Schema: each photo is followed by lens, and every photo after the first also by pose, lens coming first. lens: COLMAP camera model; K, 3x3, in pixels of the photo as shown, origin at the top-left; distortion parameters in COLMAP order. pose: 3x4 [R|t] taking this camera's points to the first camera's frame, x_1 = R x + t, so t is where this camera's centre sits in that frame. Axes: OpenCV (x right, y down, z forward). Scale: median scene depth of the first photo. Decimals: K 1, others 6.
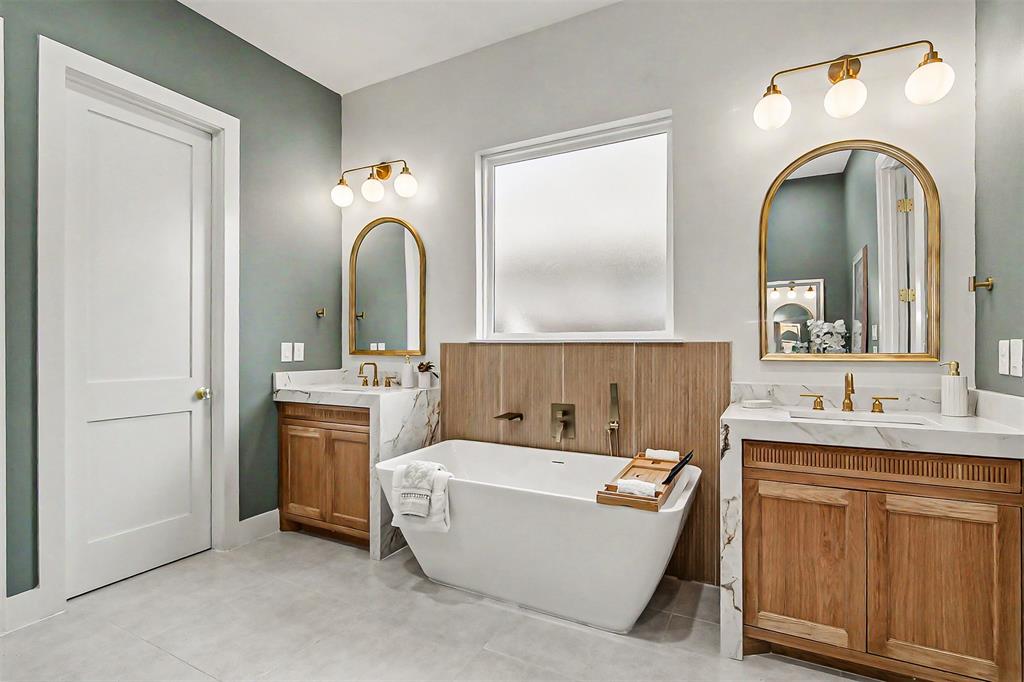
lens RADIAL K [[489.6, 0, 511.6], [0, 489.6, 351.6], [0, 0, 1]] dist [0.020910, 0.000181]
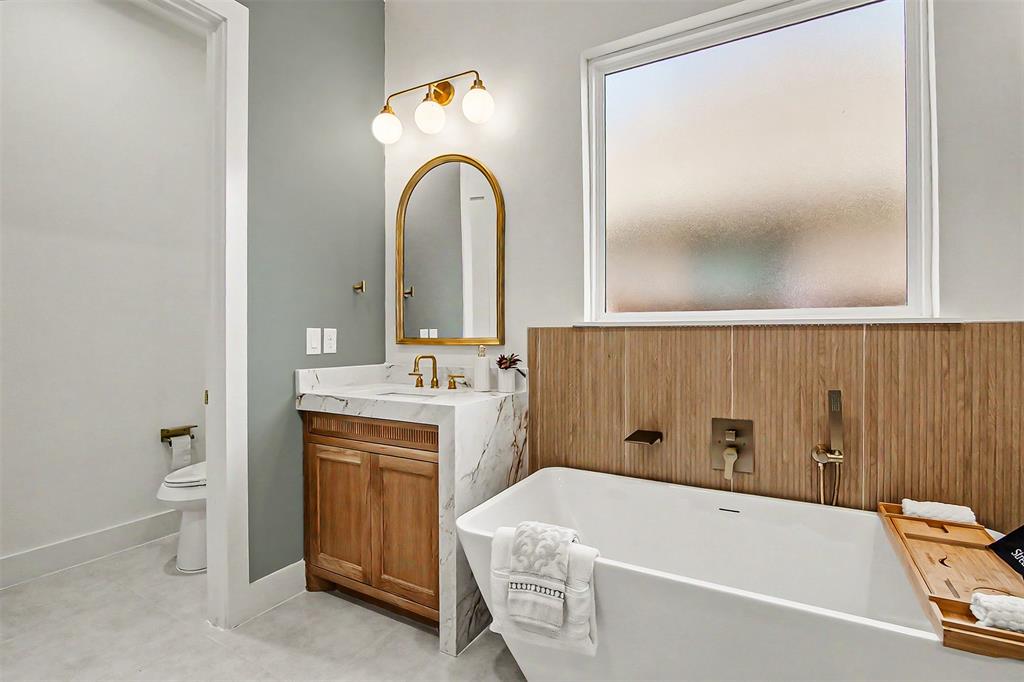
lens RADIAL K [[478.6, 0, 512.0], [0, 478.6, 341.0], [0, 0, 1]] dist [-0.000803, 0.000475]
pose [[0.999564, -0.003402, -0.029333, -0.157178], [0.003484, 0.999990, 0.002766, -0.000141], [0.029324, -0.002867, 0.999566, 0.330520]]
